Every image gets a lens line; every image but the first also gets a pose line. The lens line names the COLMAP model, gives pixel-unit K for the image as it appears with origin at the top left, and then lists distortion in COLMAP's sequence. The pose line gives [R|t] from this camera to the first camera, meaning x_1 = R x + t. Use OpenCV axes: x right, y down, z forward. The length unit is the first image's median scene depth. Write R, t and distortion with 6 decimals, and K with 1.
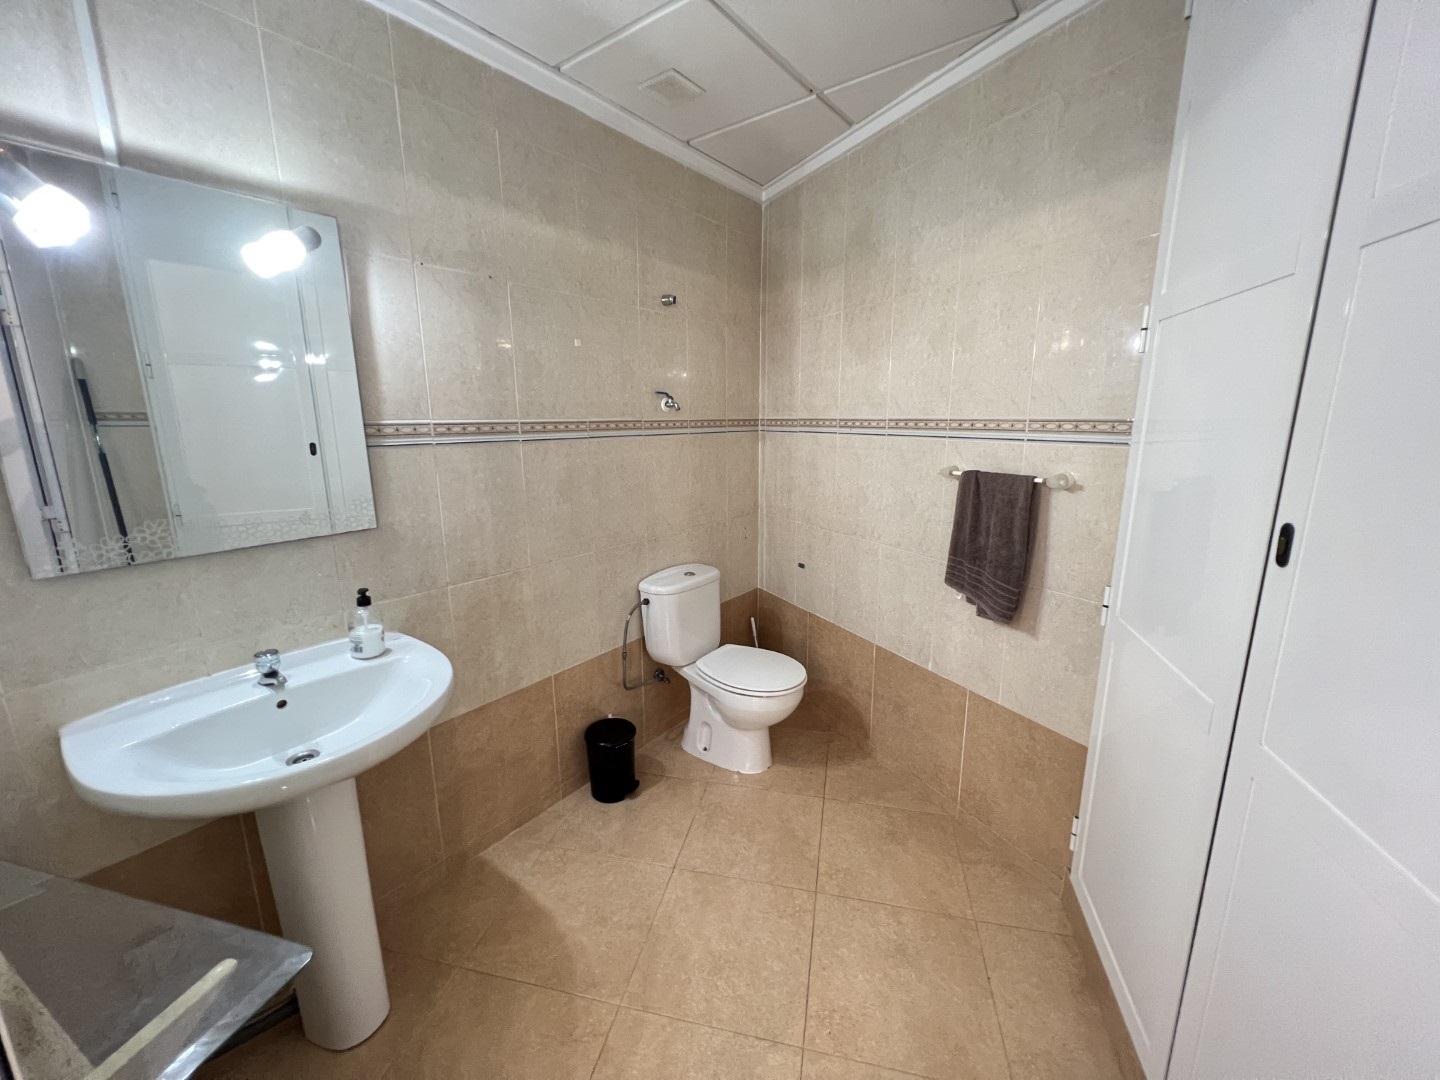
lens RADIAL K [[579.0, 0, 717.9], [0, 579.0, 536.2], [0, 0, 1]] dist [-0.000732, -0.000004]
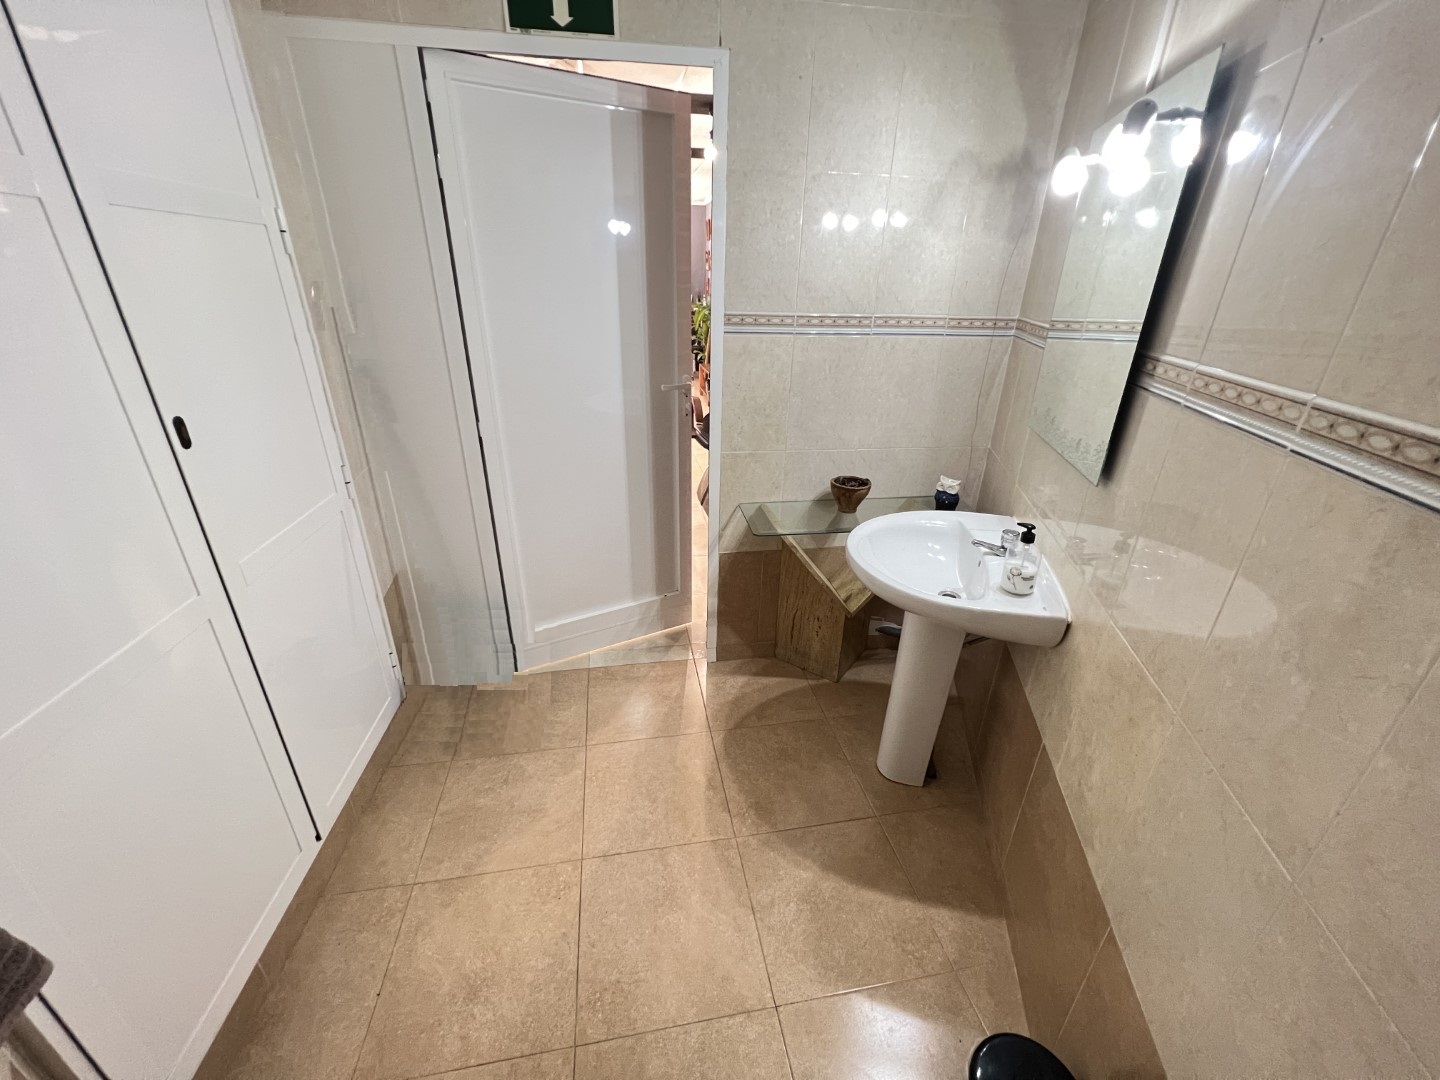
lens RADIAL K [[579.0, 0, 717.9], [0, 579.0, 536.2], [0, 0, 1]] dist [-0.000732, -0.000004]
pose [[-0.917946, 0.150422, -0.367080, 0.195483], [-0.094822, 0.815306, 0.571213, -0.359684], [0.385206, 0.559150, -0.734144, 1.385389]]
